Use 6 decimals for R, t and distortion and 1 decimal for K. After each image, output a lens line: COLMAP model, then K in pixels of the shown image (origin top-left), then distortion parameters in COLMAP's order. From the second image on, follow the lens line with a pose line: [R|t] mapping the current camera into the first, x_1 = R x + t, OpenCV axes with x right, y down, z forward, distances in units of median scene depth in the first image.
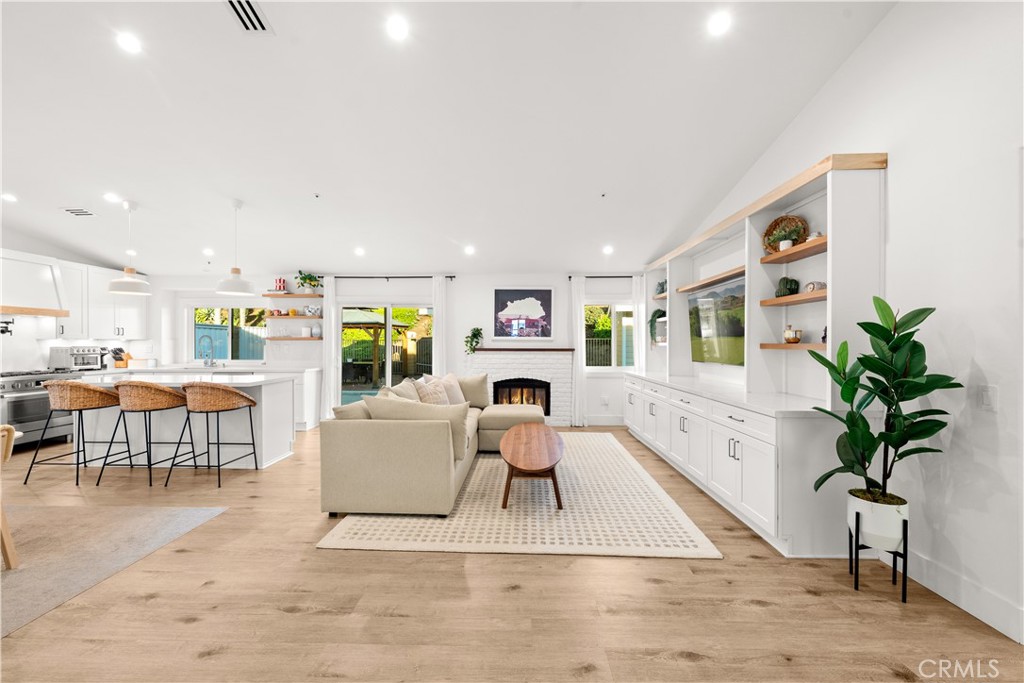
lens RADIAL K [[406.3, 0, 508.8], [0, 406.3, 346.7], [0, 0, 1]] dist [-0.000353, -0.000195]
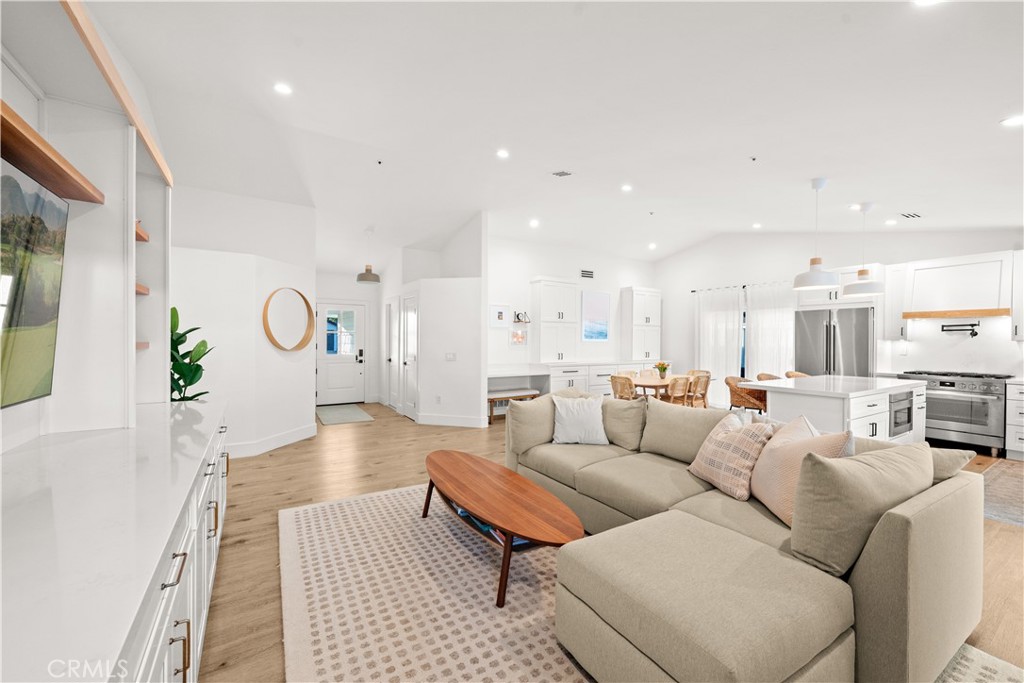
lens RADIAL K [[406.3, 0, 510.8], [0, 406.3, 340.3], [0, 0, 1]] dist [-0.000353, -0.000195]
pose [[-0.833076, -0.004487, -0.553141, 0.284444], [-0.011838, 0.999883, 0.009719, -0.015694], [0.553032, 0.014645, -0.833031, 1.108979]]
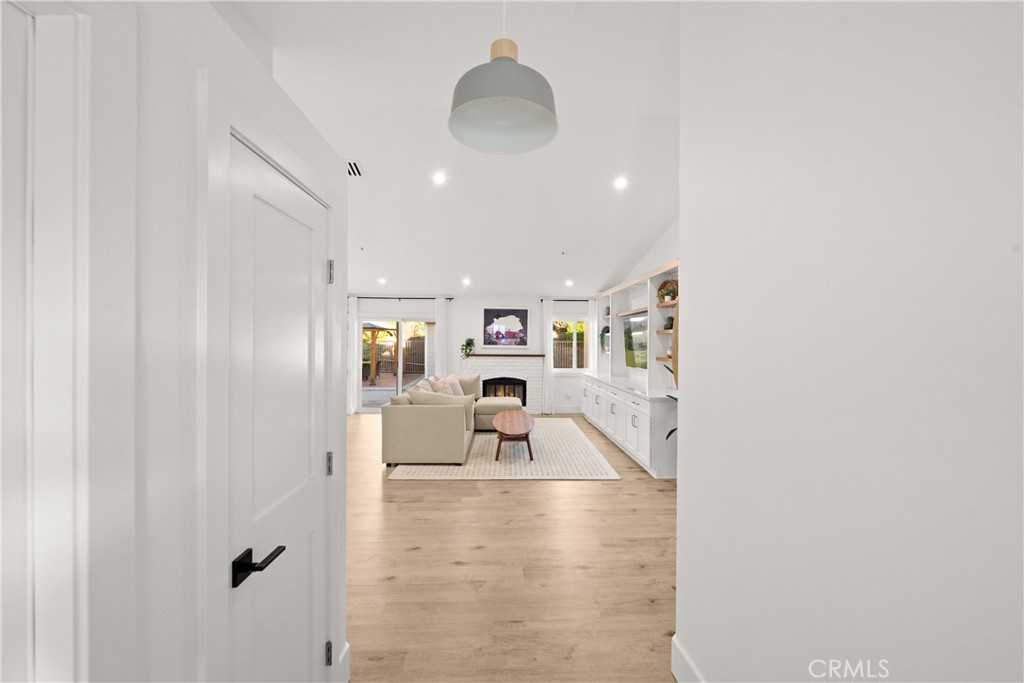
lens RADIAL K [[406.3, 0, 512.3], [0, 406.3, 339.1], [0, 0, 1]] dist [-0.000353, -0.000195]
pose [[0.997908, 0.006171, 0.064348, -0.032512], [-0.005431, 0.999917, -0.011677, -0.035086], [-0.064415, 0.011303, 0.997859, -0.349250]]
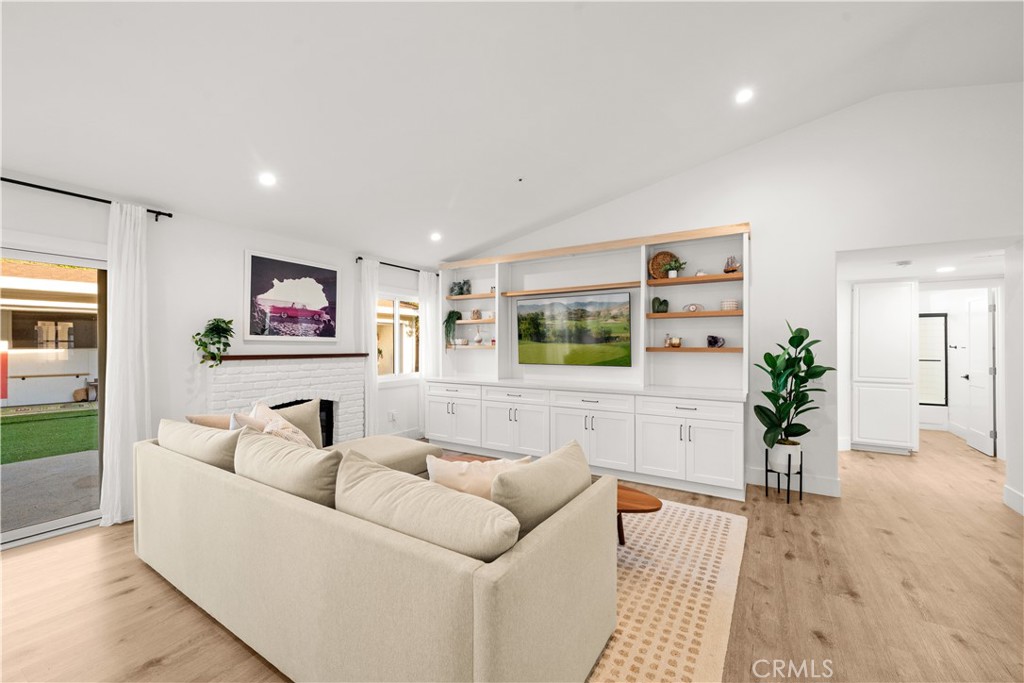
lens RADIAL K [[406.3, 0, 510.6], [0, 406.3, 342.2], [0, 0, 1]] dist [-0.000353, -0.000195]
pose [[0.500184, 0.006436, 0.865895, -0.422812], [0.005030, 0.999934, -0.010338, -0.008057], [-0.865904, 0.009526, 0.500119, 0.451957]]
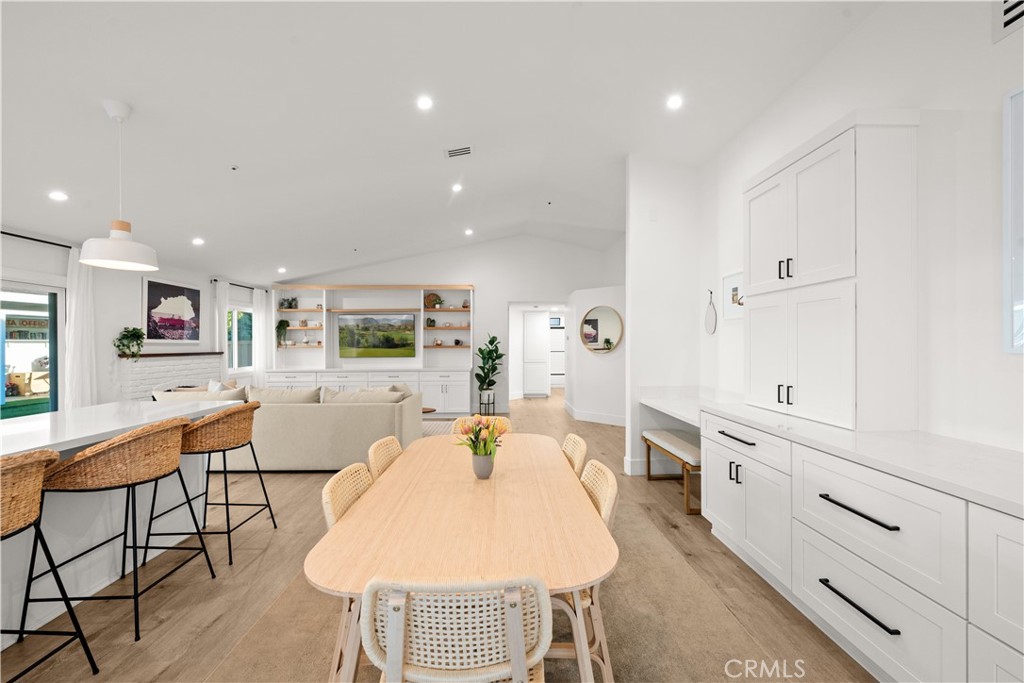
lens RADIAL K [[406.3, 0, 513.9], [0, 406.3, 342.9], [0, 0, 1]] dist [-0.000353, -0.000195]
pose [[-0.058670, 0.001156, 0.998277, -1.042619], [0.011626, 0.999932, -0.000474, -0.010439], [-0.998210, 0.011578, -0.058679, 0.387369]]
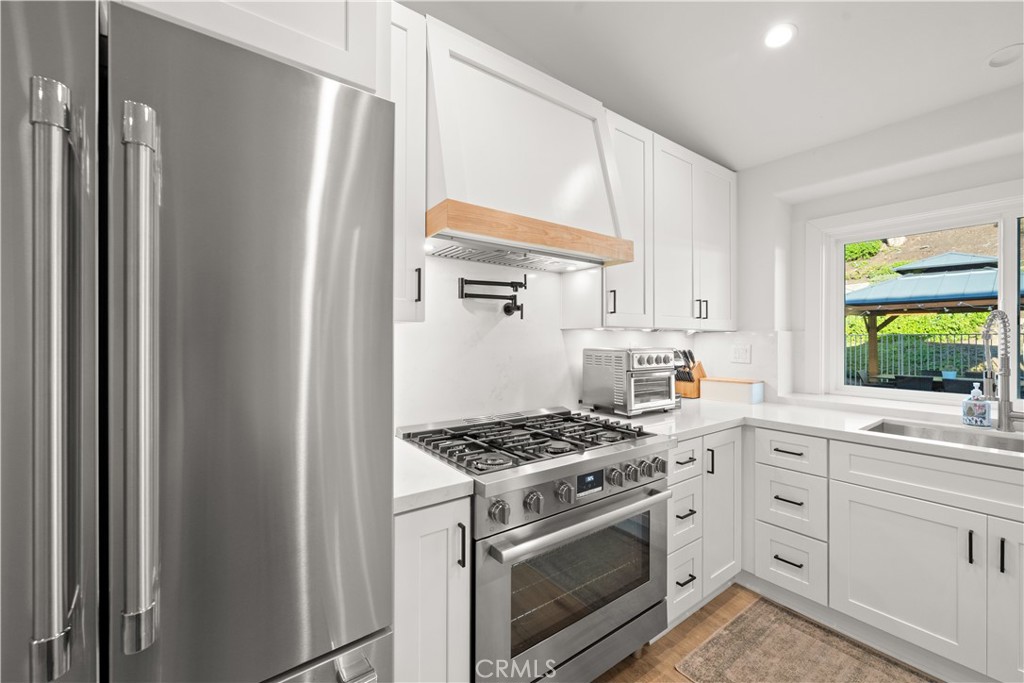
lens RADIAL K [[406.3, 0, 509.0], [0, 406.3, 337.6], [0, 0, 1]] dist [-0.000353, -0.000195]
pose [[0.604452, -0.001659, -0.796640, -0.858672], [-0.009109, 0.999918, -0.008993, -0.006133], [0.796589, 0.012692, 0.604388, 0.702033]]
